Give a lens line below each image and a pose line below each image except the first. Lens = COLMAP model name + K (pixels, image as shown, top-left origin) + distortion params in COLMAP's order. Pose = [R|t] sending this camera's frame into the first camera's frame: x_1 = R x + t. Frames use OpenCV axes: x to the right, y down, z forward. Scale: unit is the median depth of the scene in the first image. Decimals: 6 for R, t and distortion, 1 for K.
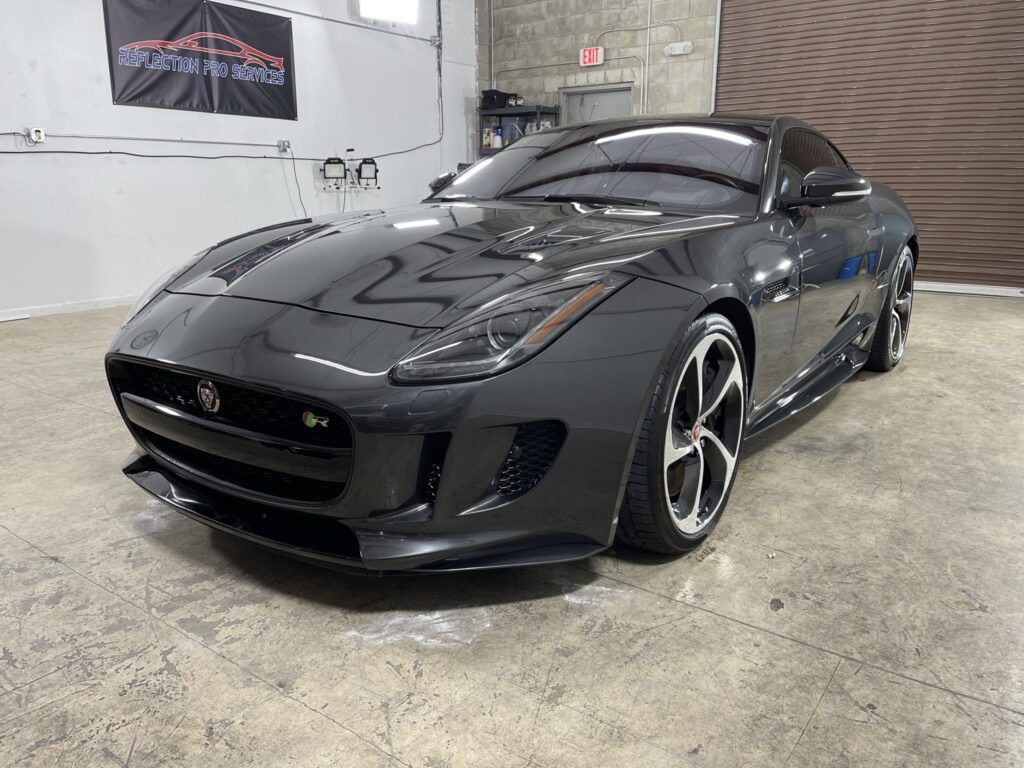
lens RADIAL K [[784.8, 0, 510.2], [0, 784.8, 386.7], [0, 0, 1]] dist [0.072988, -0.094188]
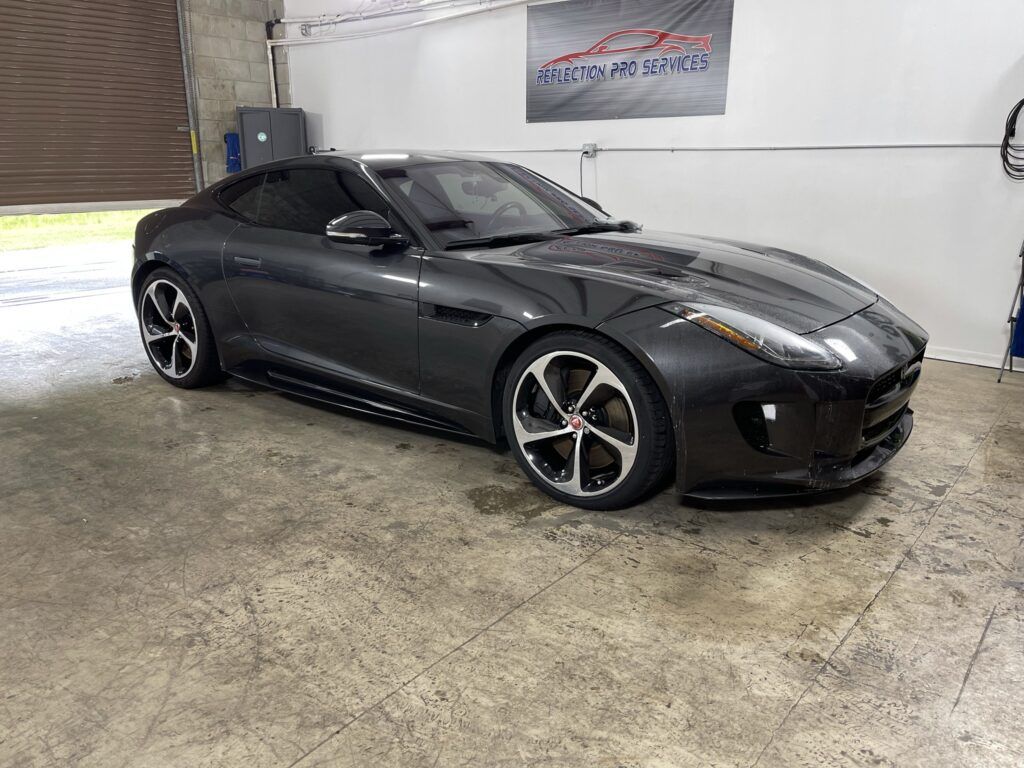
lens RADIAL K [[784.8, 0, 515.1], [0, 784.8, 389.5], [0, 0, 1]] dist [0.072988, -0.094188]
pose [[0.027121, -0.278344, 0.960099, -1.408222], [0.246139, 0.932741, 0.263459, -0.404521], [-0.968855, 0.229172, 0.093808, 1.178639]]
